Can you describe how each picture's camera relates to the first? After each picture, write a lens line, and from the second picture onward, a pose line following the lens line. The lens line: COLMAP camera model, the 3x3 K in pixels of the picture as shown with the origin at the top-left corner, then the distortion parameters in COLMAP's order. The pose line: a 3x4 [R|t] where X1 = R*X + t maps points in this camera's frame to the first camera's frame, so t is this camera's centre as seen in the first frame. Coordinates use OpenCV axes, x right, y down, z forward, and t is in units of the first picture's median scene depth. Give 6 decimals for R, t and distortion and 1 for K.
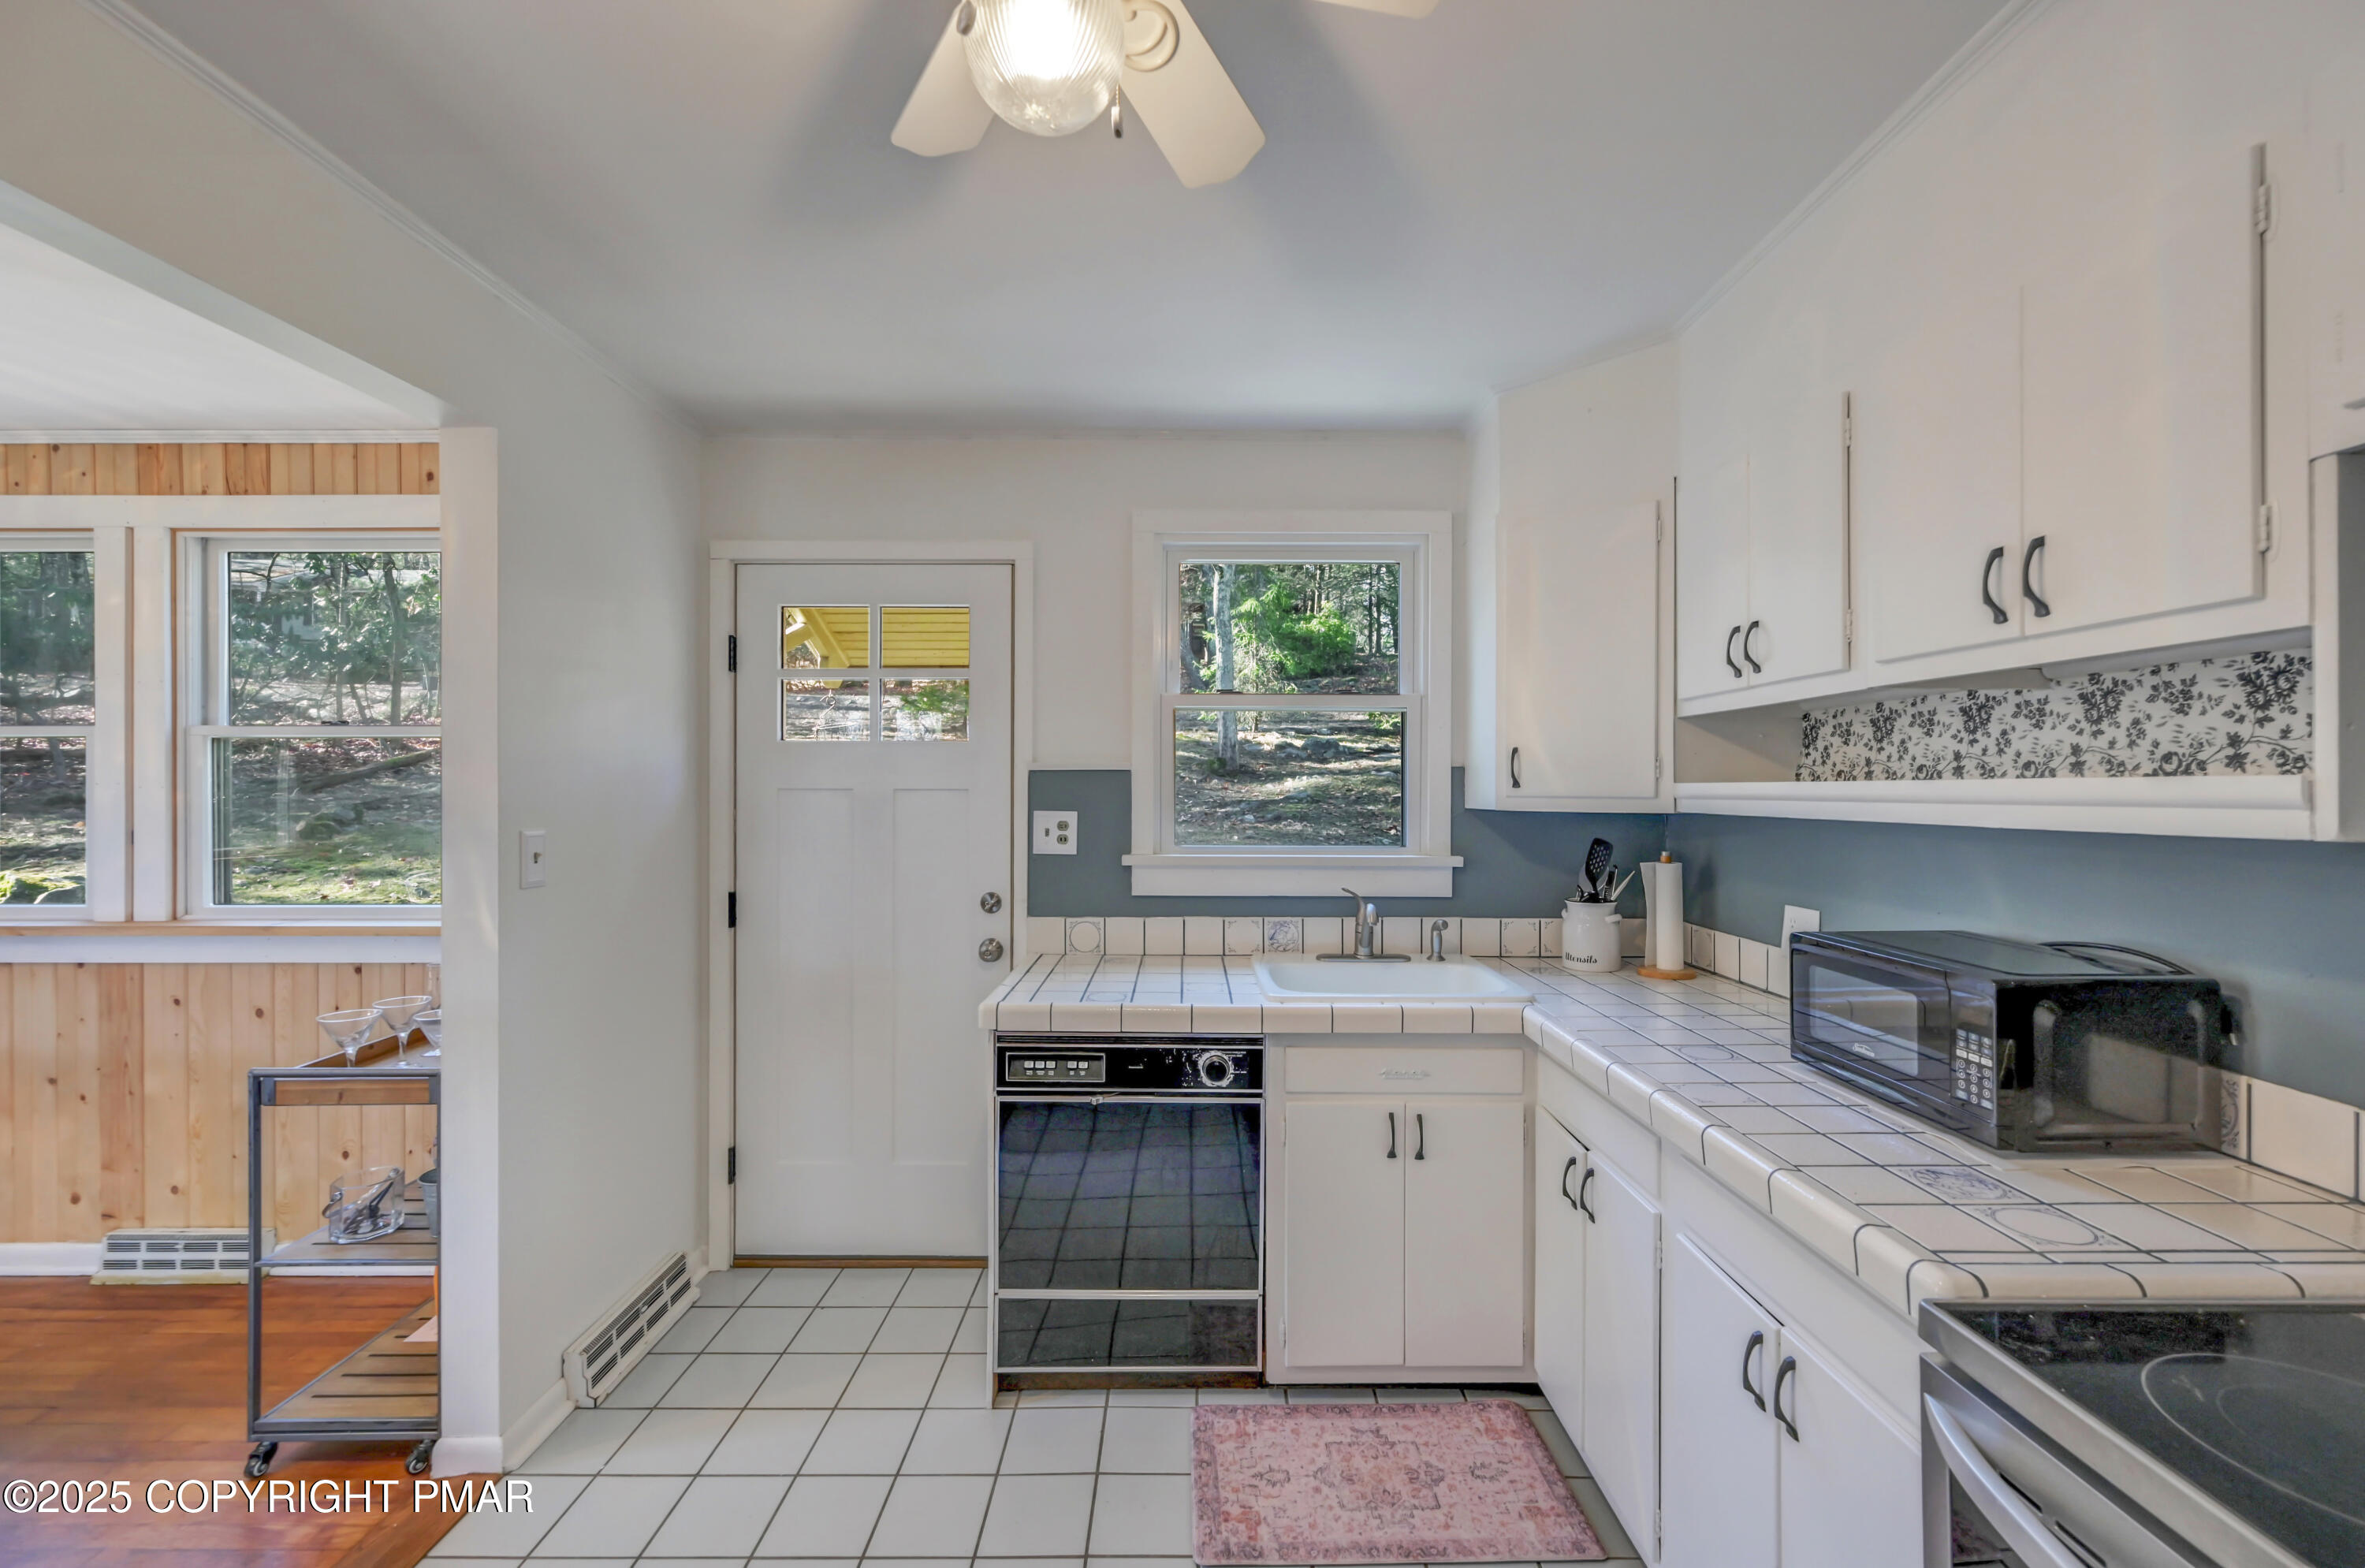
lens RADIAL K [[947.2, 0, 1182.5], [0, 947.2, 784.0], [0, 0, 1]] dist [0.000588, 0.000313]
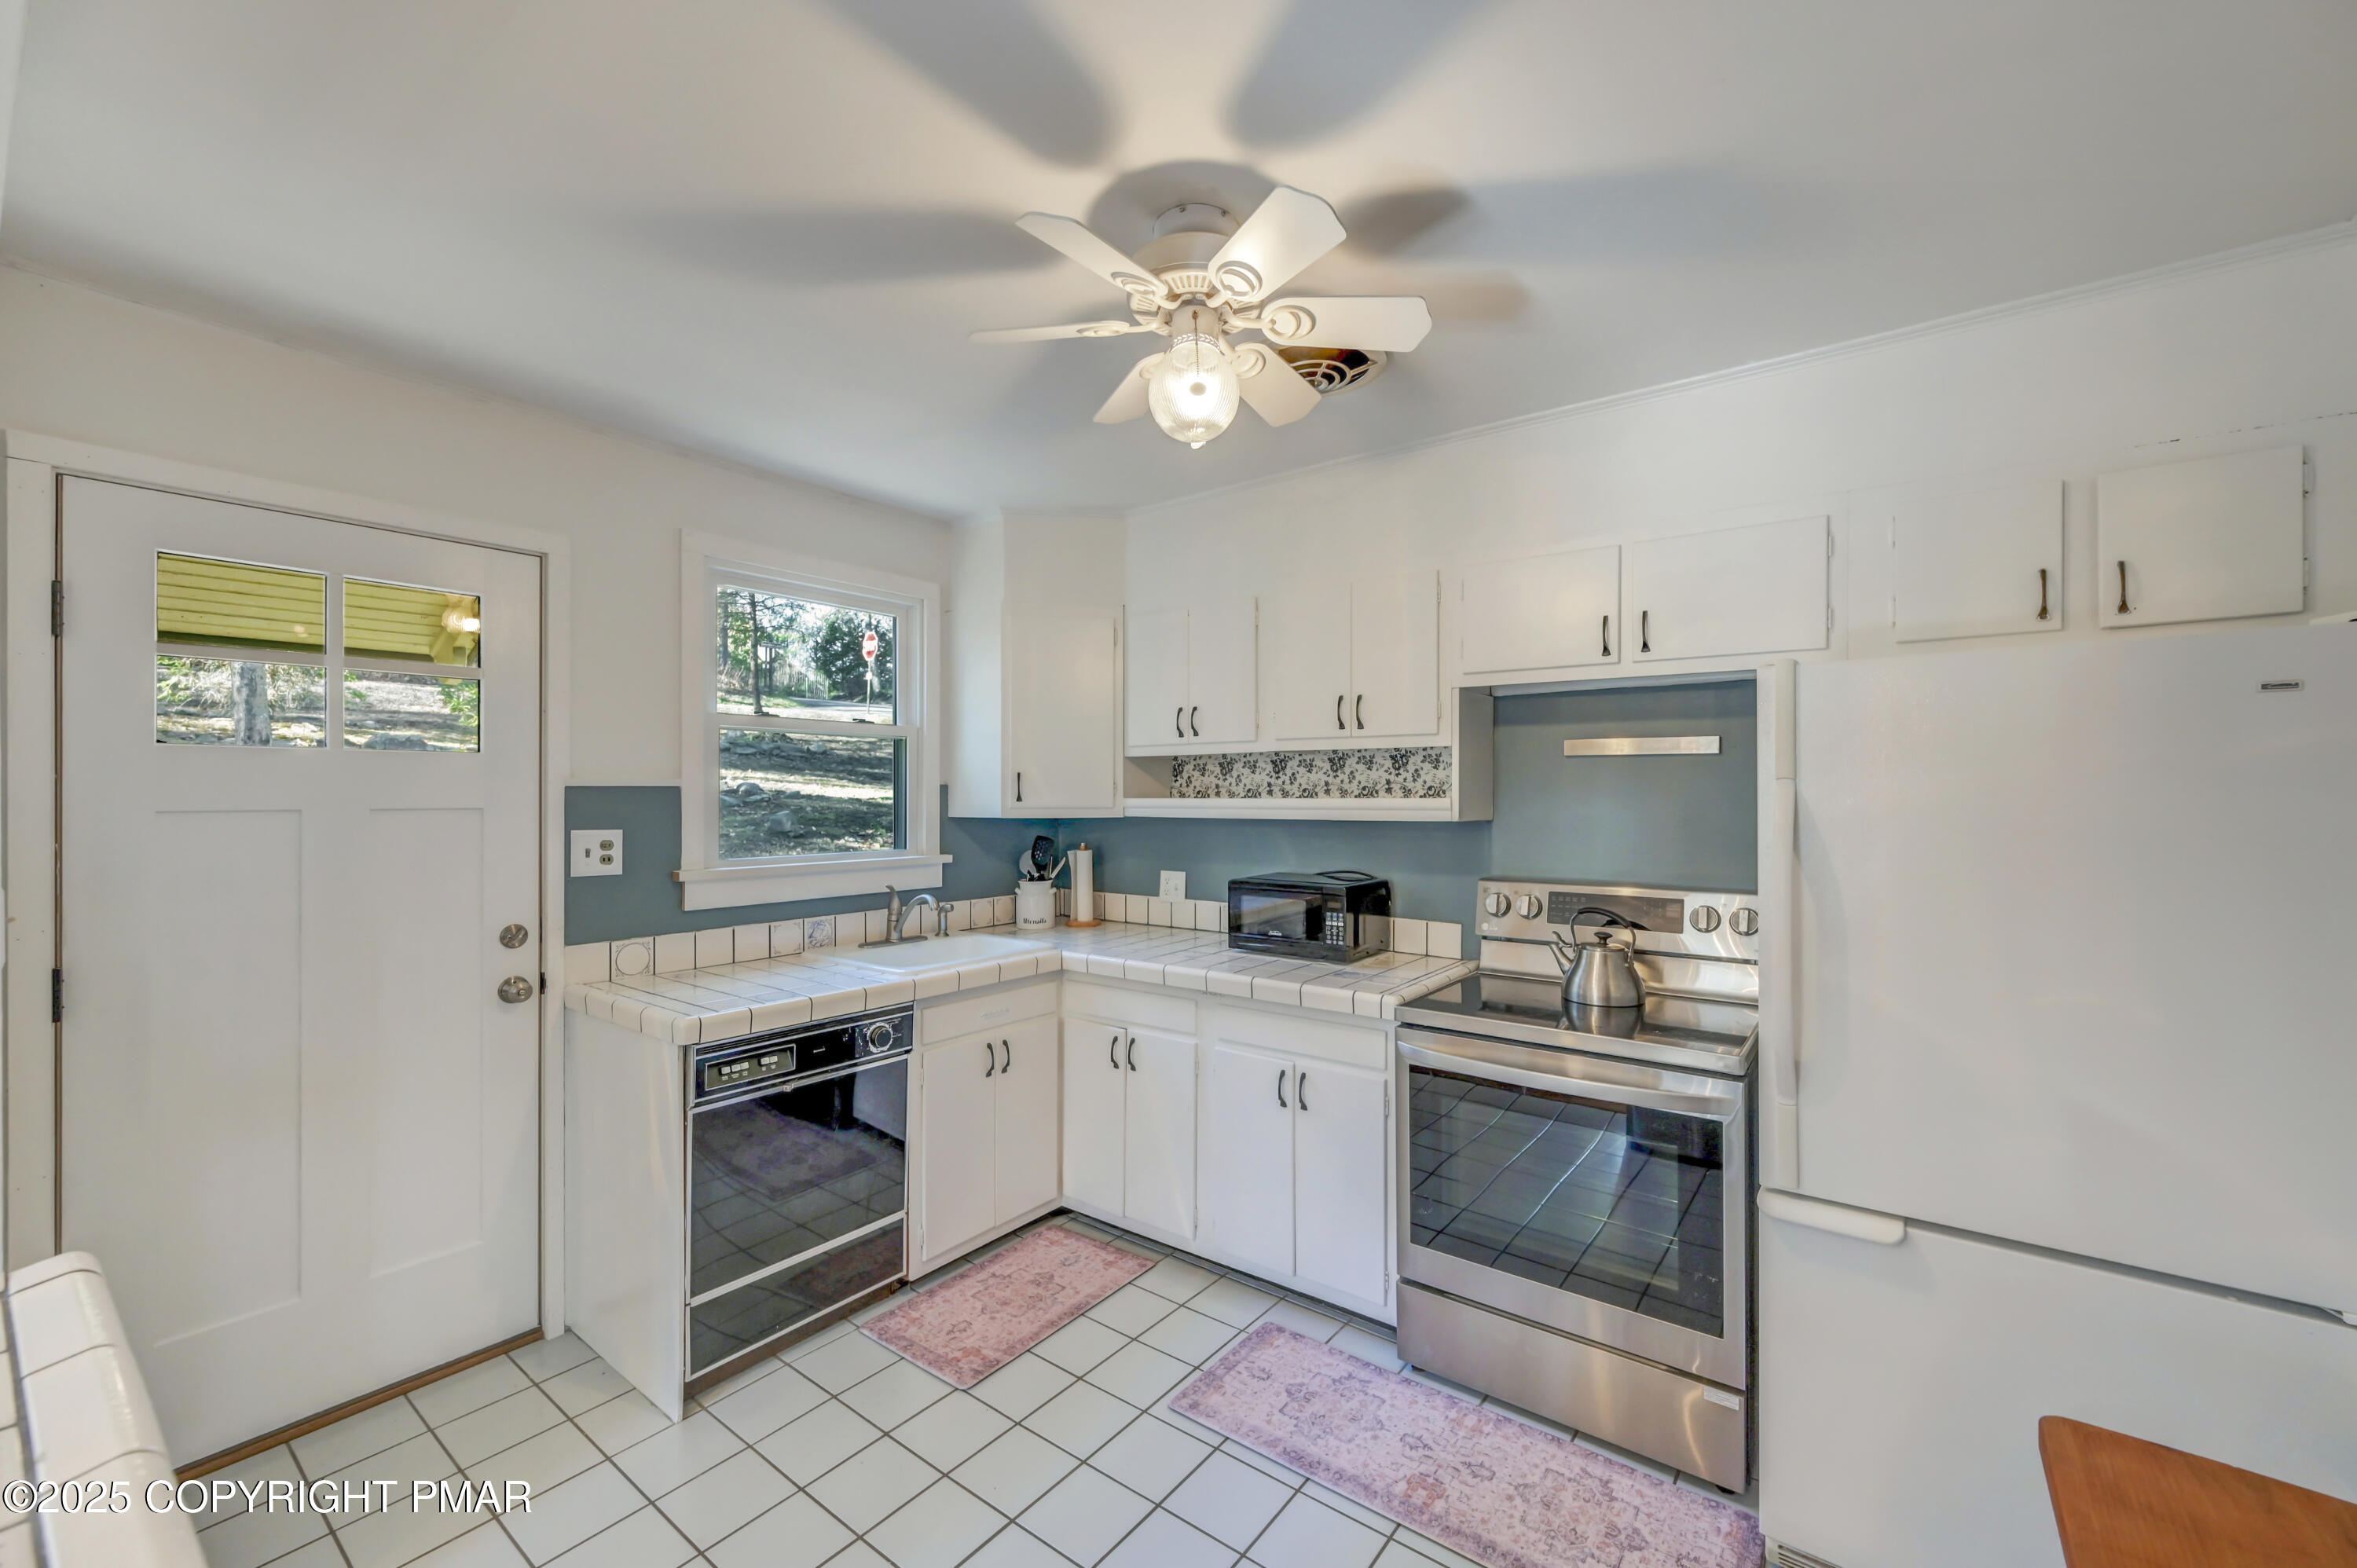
lens RADIAL K [[940.9, 0, 1182.6], [0, 940.9, 793.3], [0, 0, 1]] dist [-0.000834, -0.000008]
pose [[0.605801, -0.001925, 0.795614, -0.614041], [-0.000609, 0.999996, 0.002883, -0.012391], [-0.795616, -0.002231, 0.605797, -0.029703]]
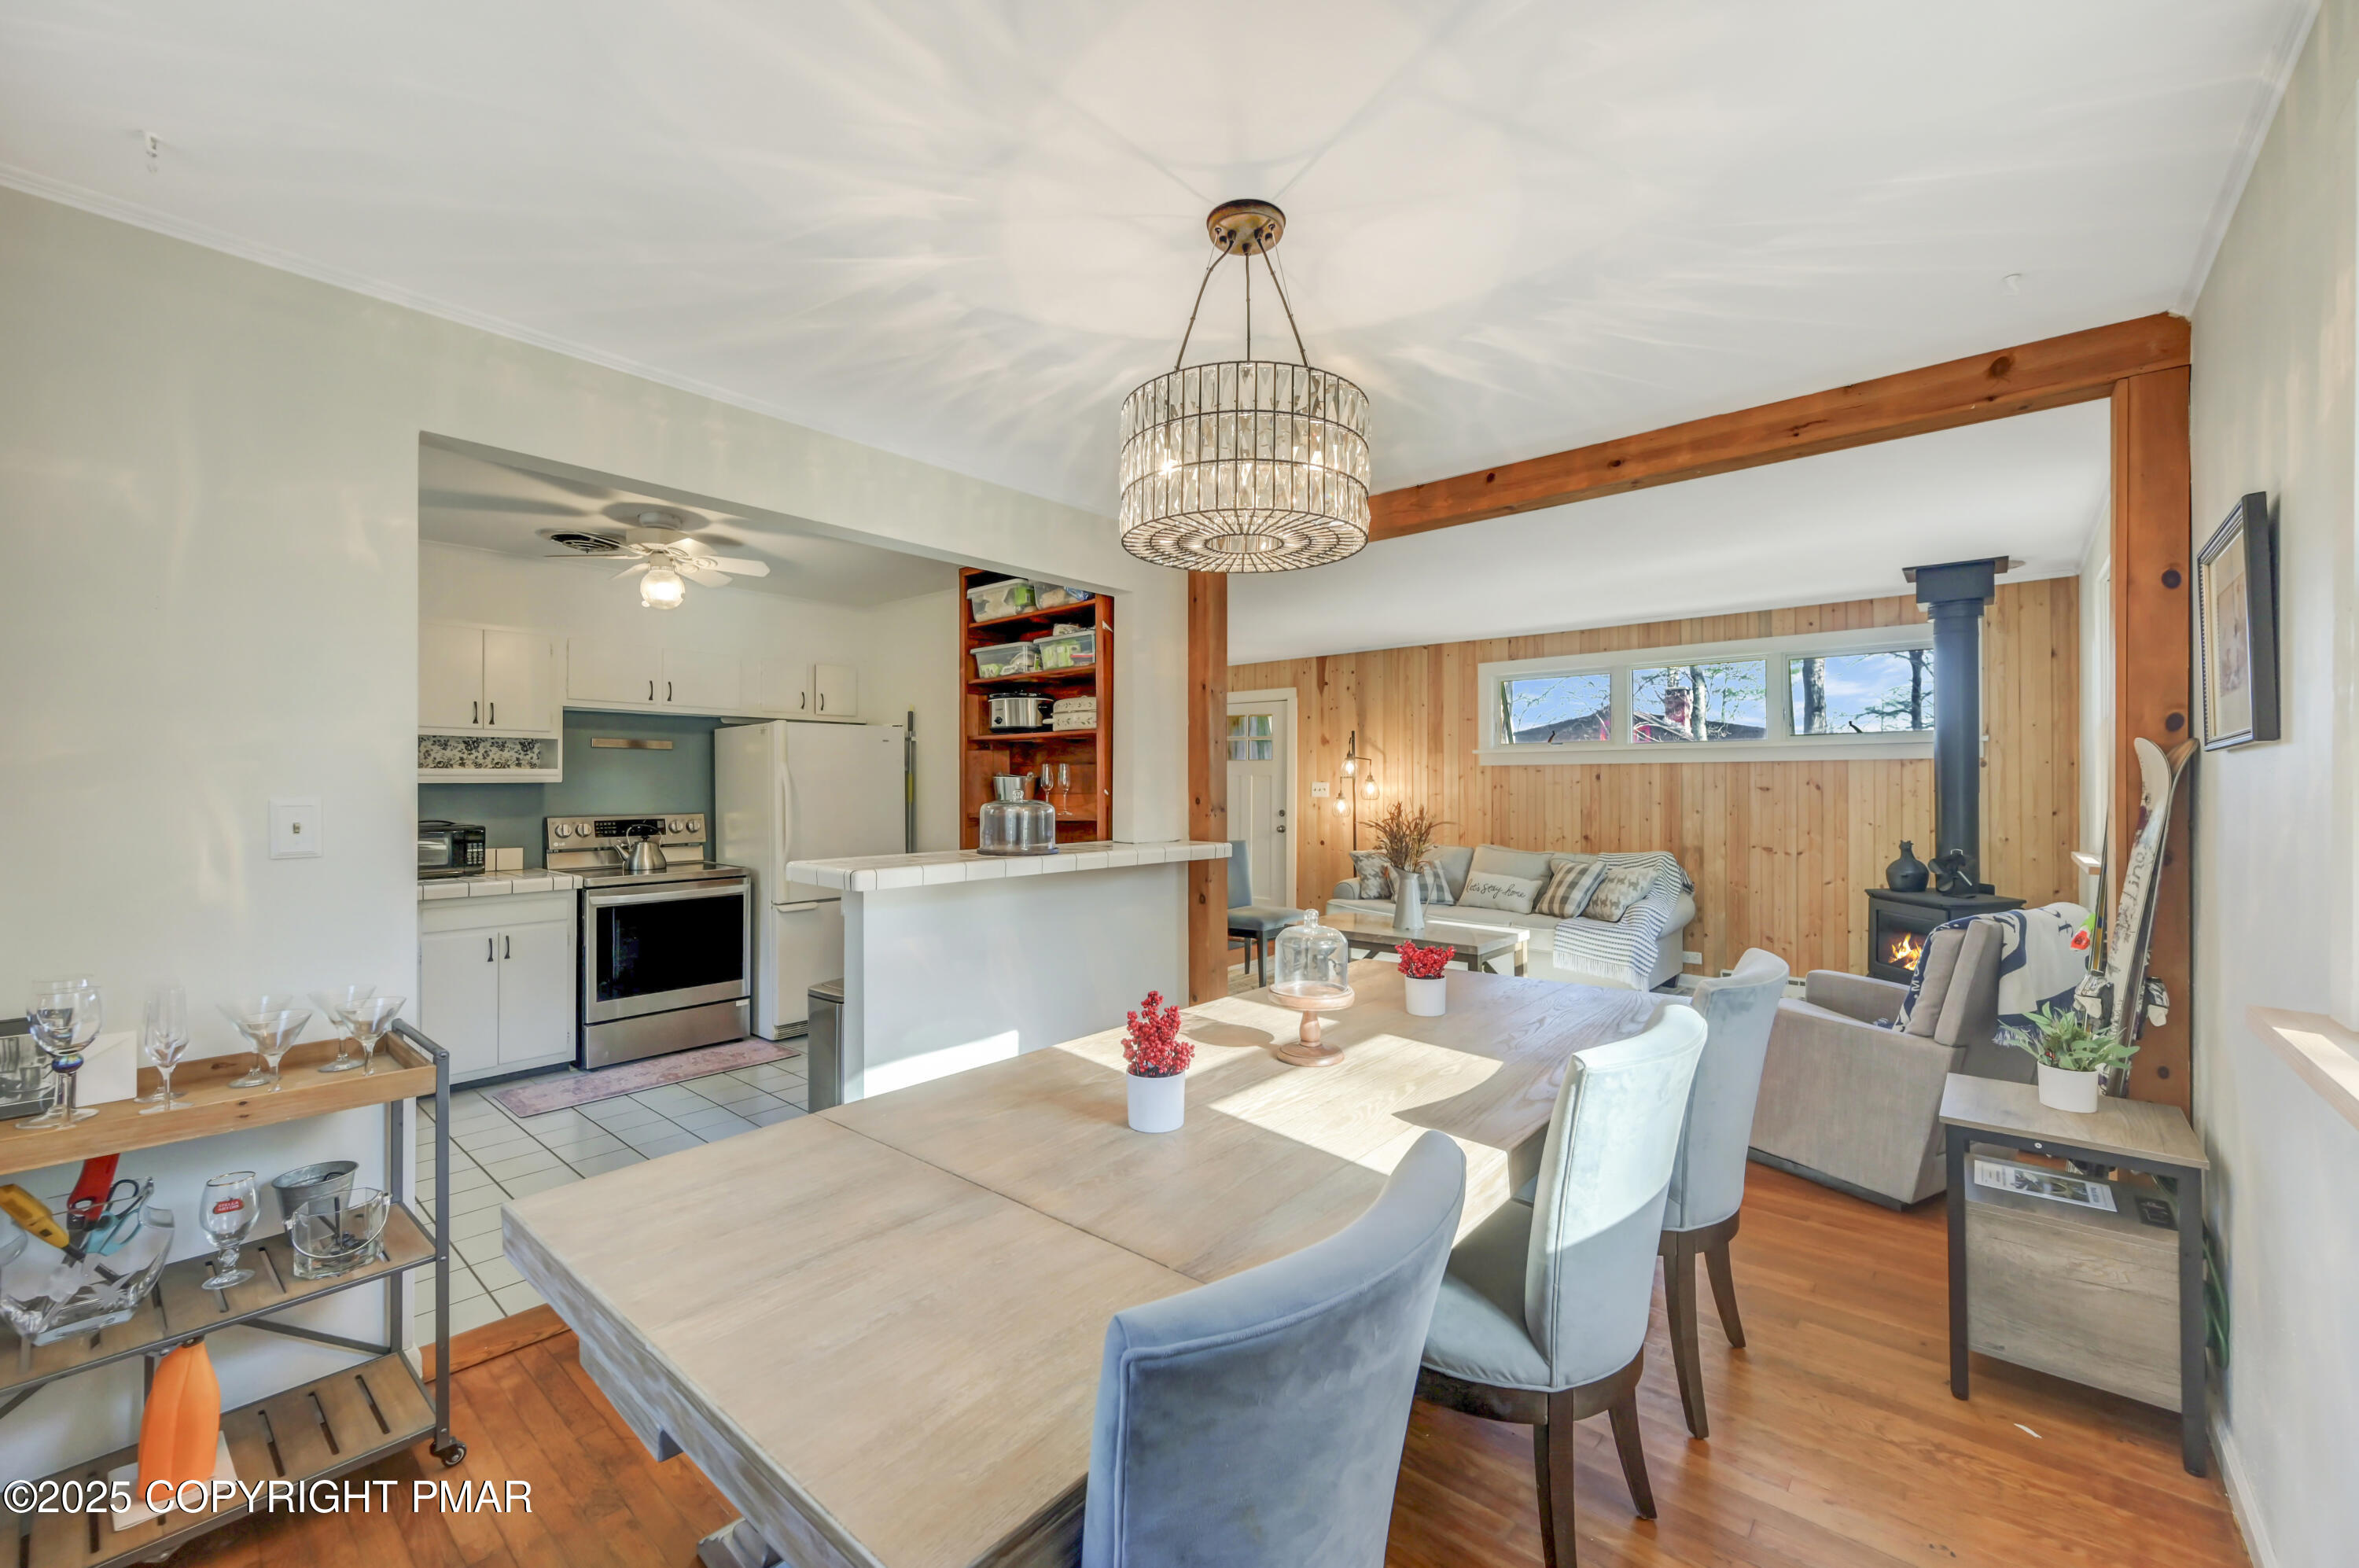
lens RADIAL K [[935.3, 0, 1182.2], [0, 935.3, 778.7], [0, 0, 1]] dist [-0.000108, -0.000025]
pose [[-0.754728, 0.006877, 0.656002, -1.800376], [0.002157, 0.999966, -0.008001, 0.035325], [-0.656034, -0.004624, -0.754717, 1.034098]]
